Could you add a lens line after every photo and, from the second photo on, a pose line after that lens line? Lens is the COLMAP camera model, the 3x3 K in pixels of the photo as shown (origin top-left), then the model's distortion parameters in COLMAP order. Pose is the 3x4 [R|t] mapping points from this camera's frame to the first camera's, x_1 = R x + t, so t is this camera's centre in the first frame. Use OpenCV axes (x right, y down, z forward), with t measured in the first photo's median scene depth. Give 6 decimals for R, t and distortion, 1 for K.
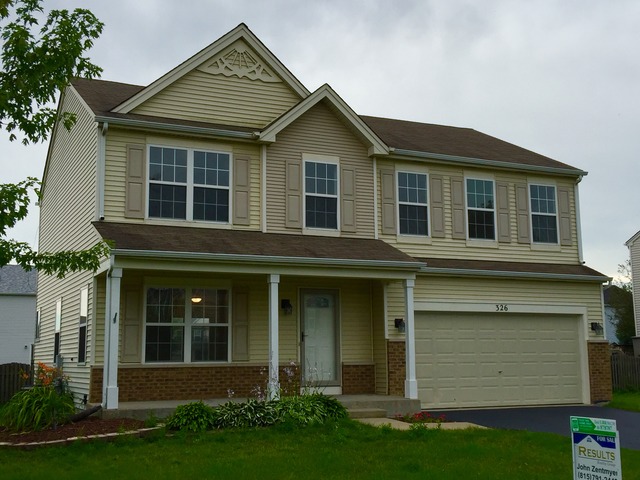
lens RADIAL K [[828.1, 0, 320.0], [0, 828.1, 240.0], [0, 0, 1]] dist [0.030721, 0.010555]
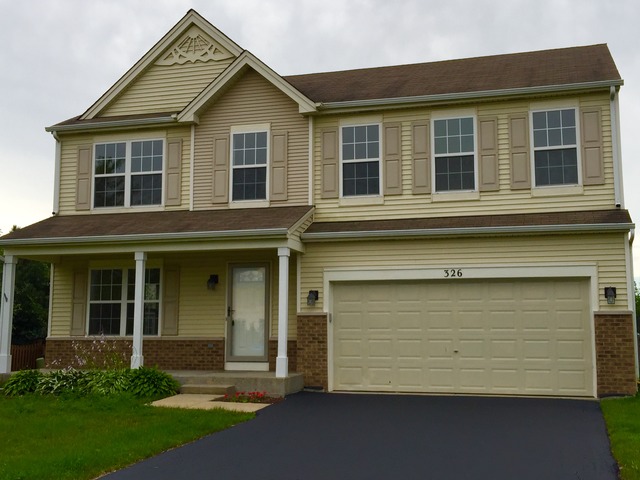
lens RADIAL K [[828.1, 0, 320.0], [0, 828.1, 240.0], [0, 0, 1]] dist [0.030721, 0.010555]
pose [[0.742566, -0.066816, -0.666431, 0.703126], [0.087633, 0.996150, -0.002229, 0.041628], [0.664015, -0.056746, 0.745563, 0.323249]]
